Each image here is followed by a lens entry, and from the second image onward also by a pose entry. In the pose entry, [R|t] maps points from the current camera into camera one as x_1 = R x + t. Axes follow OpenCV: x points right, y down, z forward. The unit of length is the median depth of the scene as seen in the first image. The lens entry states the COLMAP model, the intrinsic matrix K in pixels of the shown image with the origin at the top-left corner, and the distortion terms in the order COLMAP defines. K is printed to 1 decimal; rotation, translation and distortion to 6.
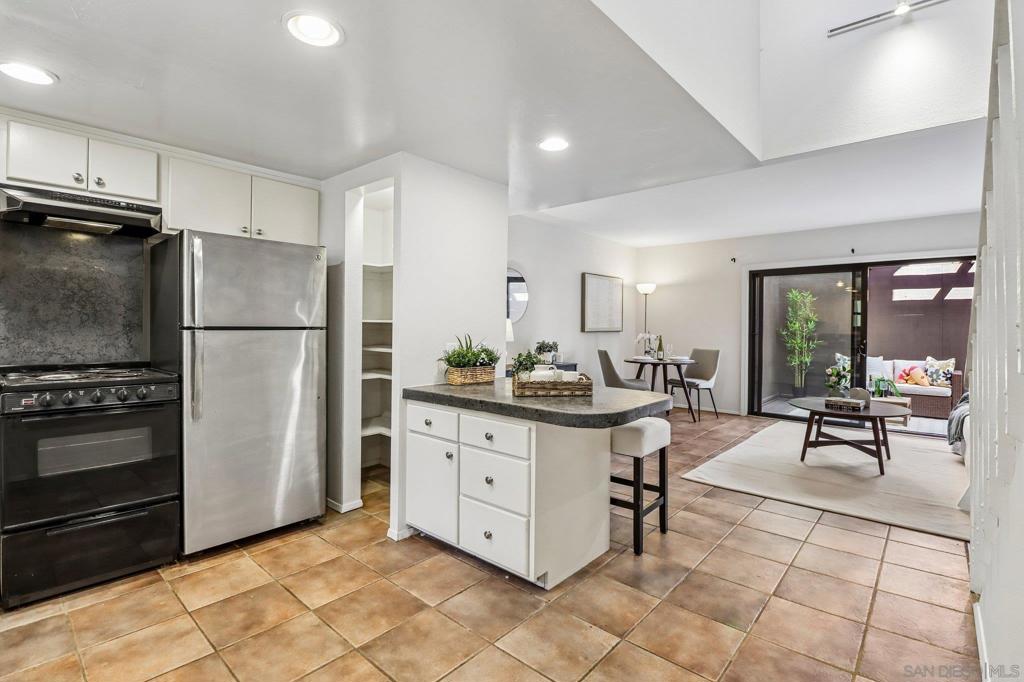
lens RADIAL K [[480.2, 0, 526.3], [0, 480.2, 325.4], [0, 0, 1]] dist [-0.003651, -0.000358]
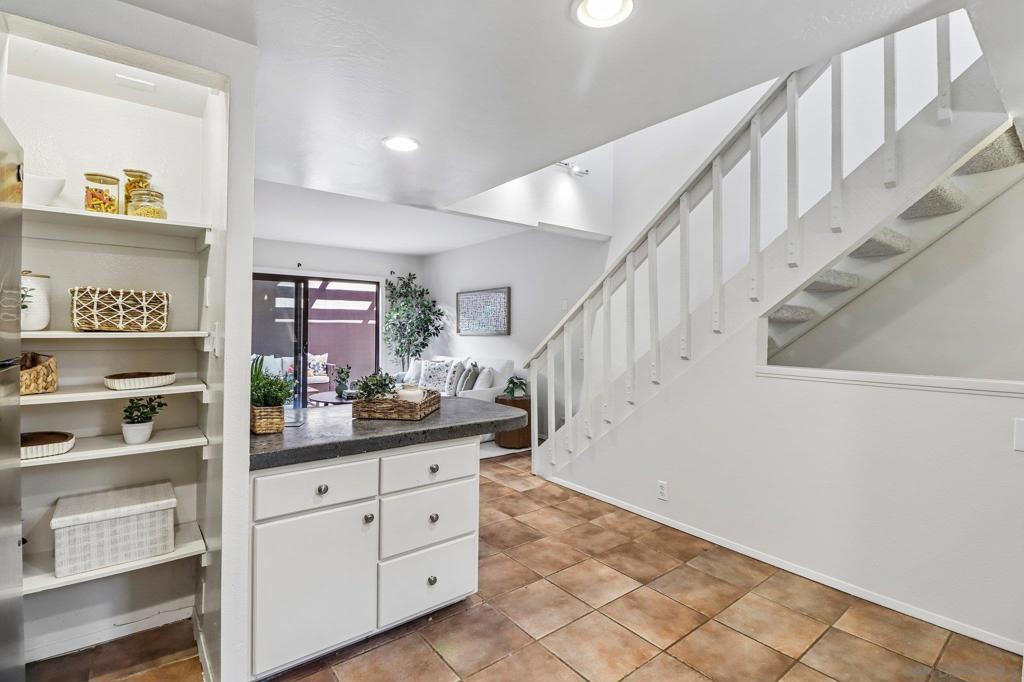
lens RADIAL K [[480.2, 0, 514.6], [0, 480.2, 333.5], [0, 0, 1]] dist [-0.003651, -0.000358]
pose [[0.189542, -0.013399, 0.981781, -0.968632], [-0.008905, 0.999842, 0.015365, -0.033337], [-0.981832, -0.011656, 0.189393, 0.735066]]
